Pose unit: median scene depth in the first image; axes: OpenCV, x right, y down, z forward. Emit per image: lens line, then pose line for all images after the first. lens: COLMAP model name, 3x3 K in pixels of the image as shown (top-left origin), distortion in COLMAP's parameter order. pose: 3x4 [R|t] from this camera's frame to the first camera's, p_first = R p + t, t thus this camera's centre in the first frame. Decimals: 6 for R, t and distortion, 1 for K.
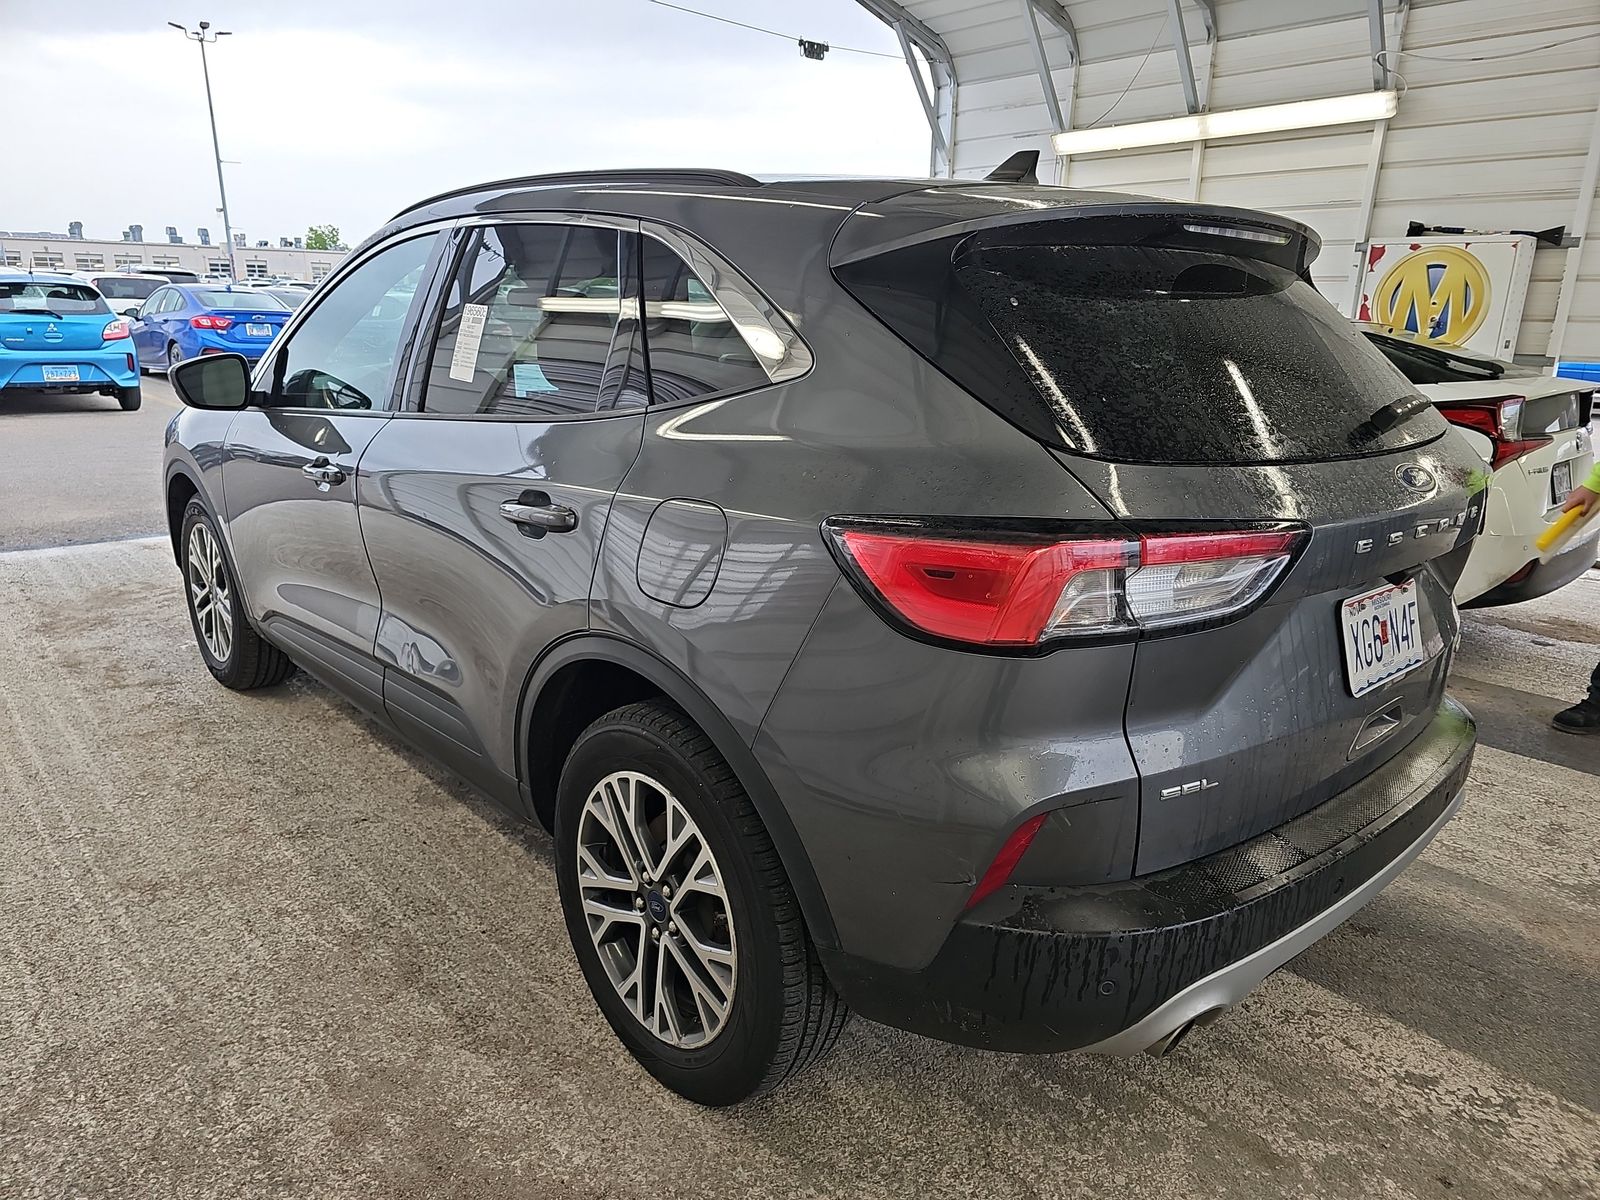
lens RADIAL K [[1087.2, 0, 788.0], [0, 1087.2, 594.9], [0, 0, 1]] dist [0.010582, -0.011286]
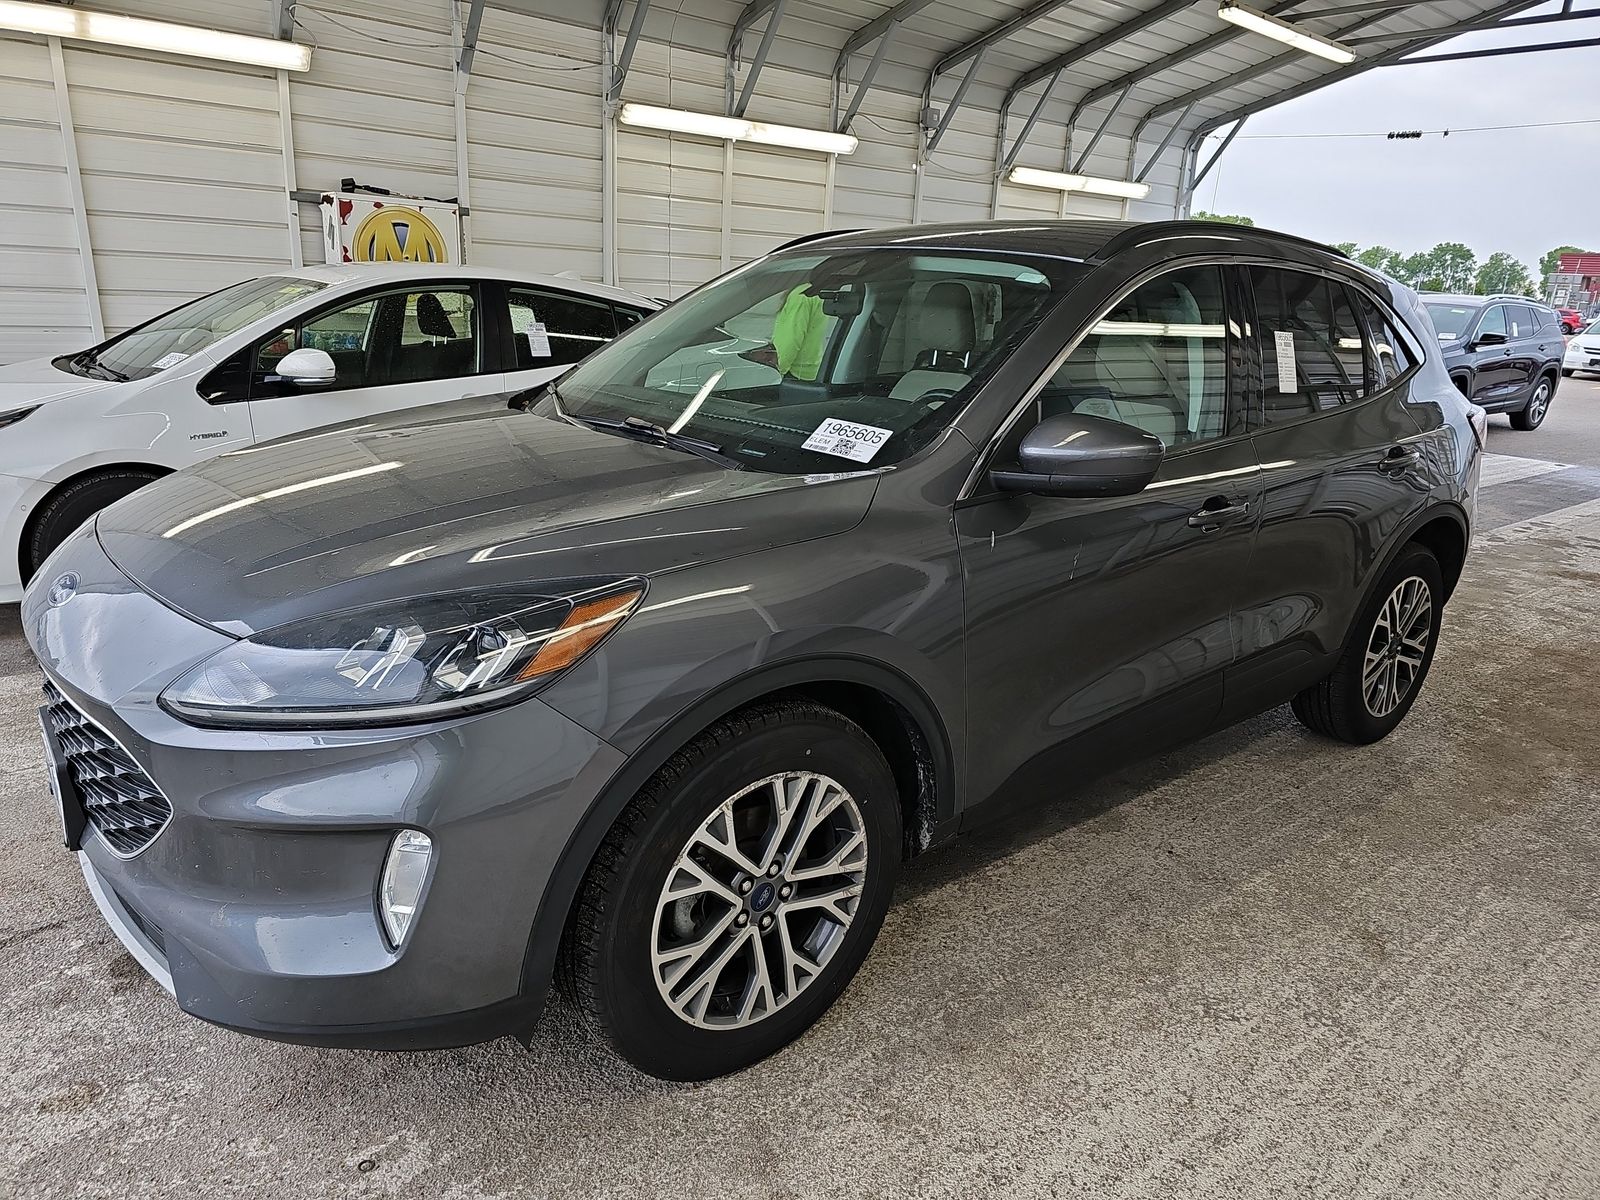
lens RADIAL K [[1087.2, 0, 789.0], [0, 1087.2, 603.4], [0, 0, 1]] dist [0.010582, -0.011286]
pose [[0.031172, -0.298345, 0.953949, -1.089587], [0.203473, 0.936322, 0.286183, -0.310805], [-0.978584, 0.185182, 0.089892, 1.023765]]
